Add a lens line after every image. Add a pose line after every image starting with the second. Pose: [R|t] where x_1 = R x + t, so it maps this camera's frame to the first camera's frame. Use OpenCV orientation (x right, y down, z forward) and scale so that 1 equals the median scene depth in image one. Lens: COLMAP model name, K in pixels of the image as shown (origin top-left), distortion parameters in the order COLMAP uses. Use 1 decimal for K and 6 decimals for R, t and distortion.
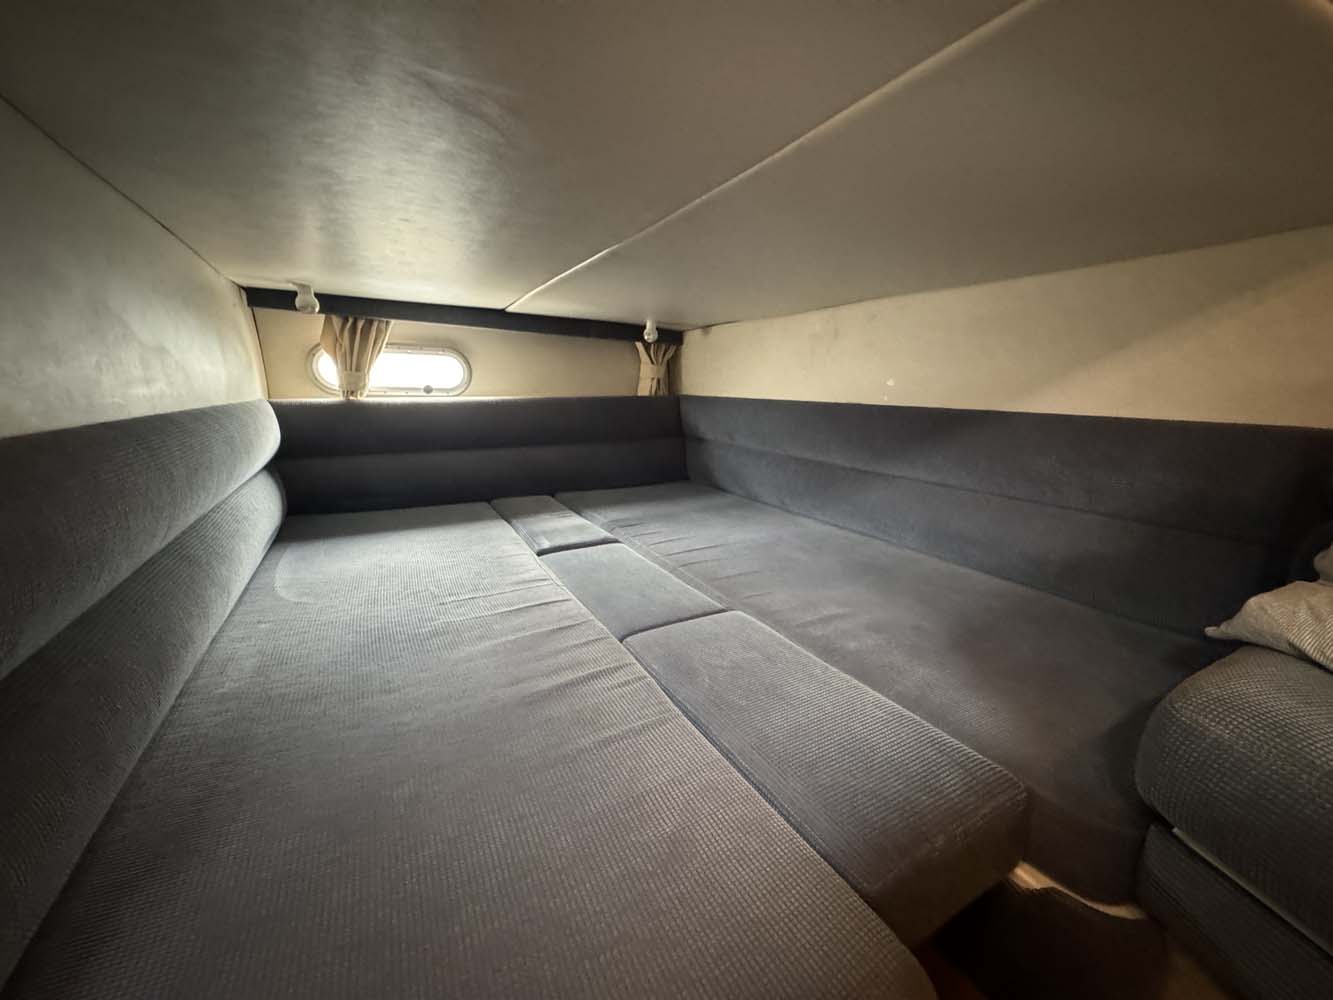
lens RADIAL K [[530.7, 0, 665.0], [0, 530.7, 500.4], [0, 0, 1]] dist [-0.000812, -0.000523]
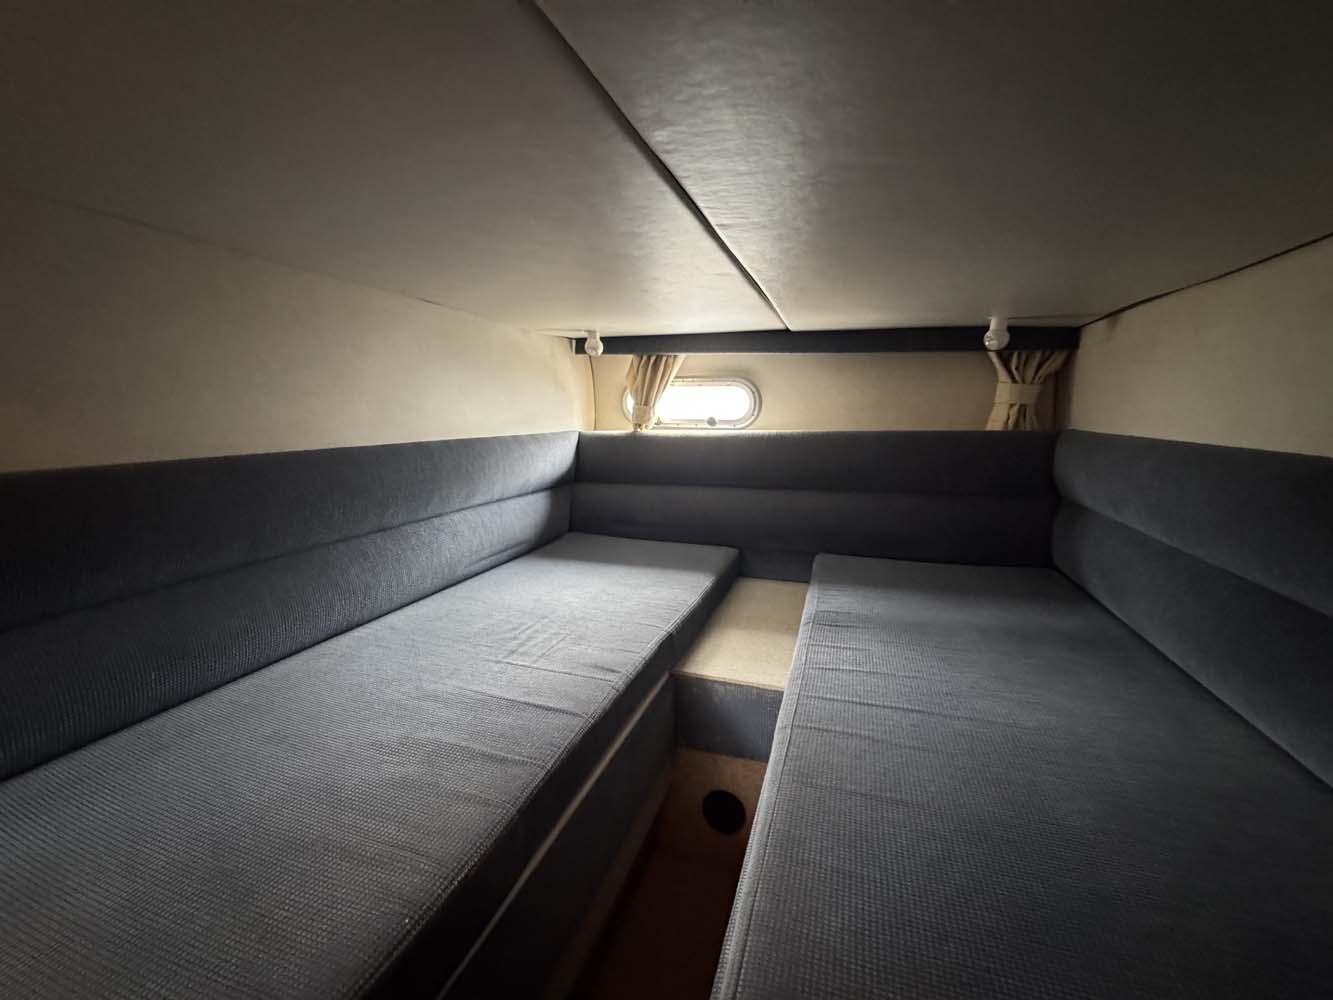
lens RADIAL K [[530.7, 0, 665.0], [0, 530.7, 500.4], [0, 0, 1]] dist [-0.000812, -0.000523]
pose [[0.668448, 0.111278, -0.735388, 0.247616], [-0.145275, 0.989234, 0.017639, -0.081568], [0.729433, 0.095042, 0.677417, 0.336436]]
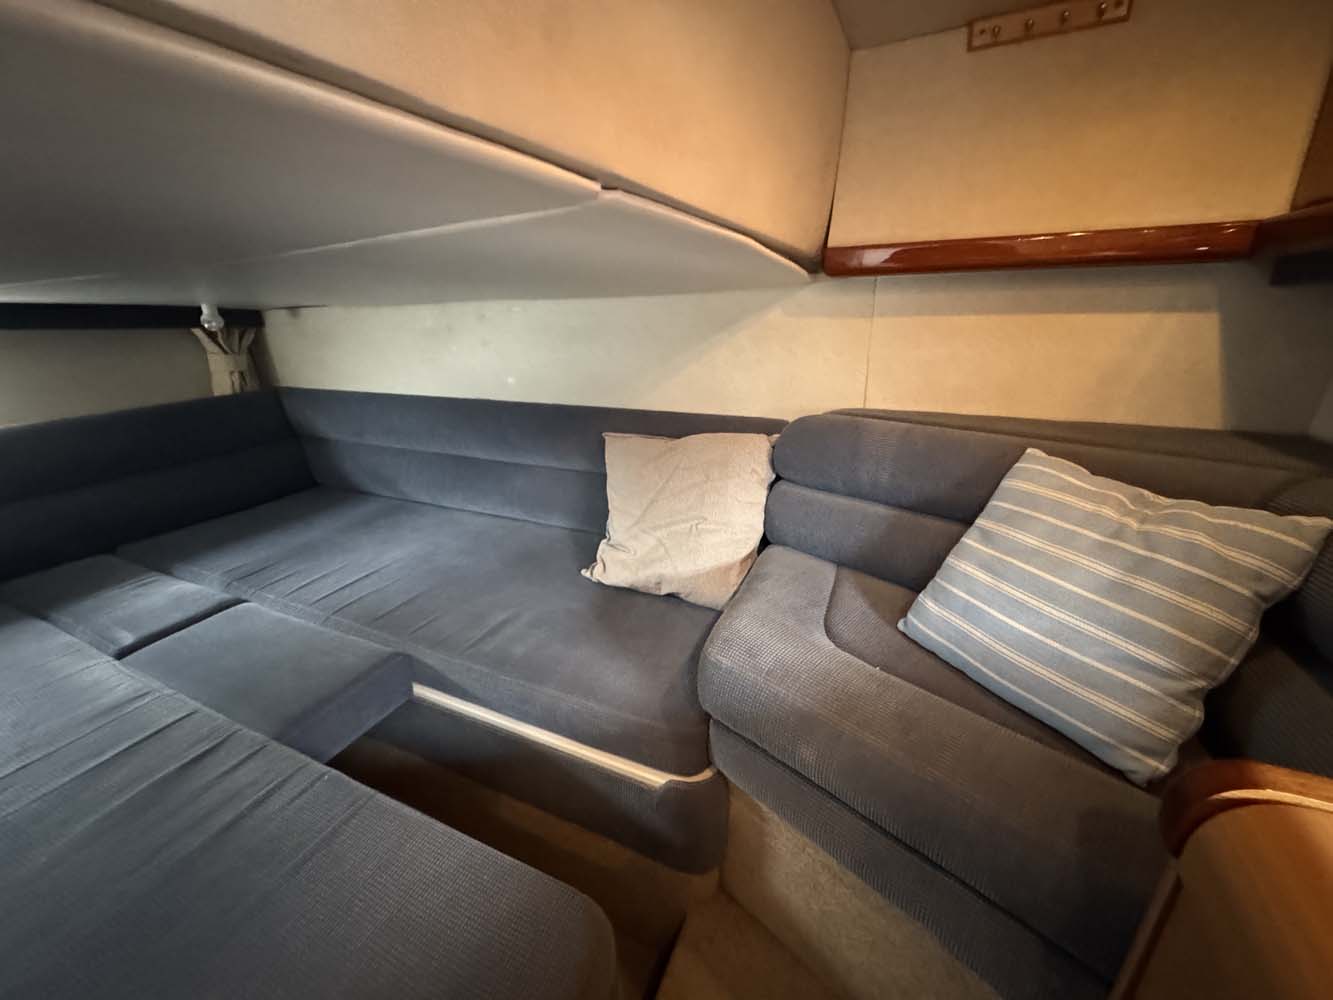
lens RADIAL K [[526.2, 0, 662.8], [0, 526.2, 510.7], [0, 0, 1]] dist [-0.000372, -0.000315]
pose [[0.801031, -0.231148, 0.552195, 0.015435], [0.161796, 0.971710, 0.172050, -0.076066], [-0.576343, -0.048475, 0.815769, -0.048214]]
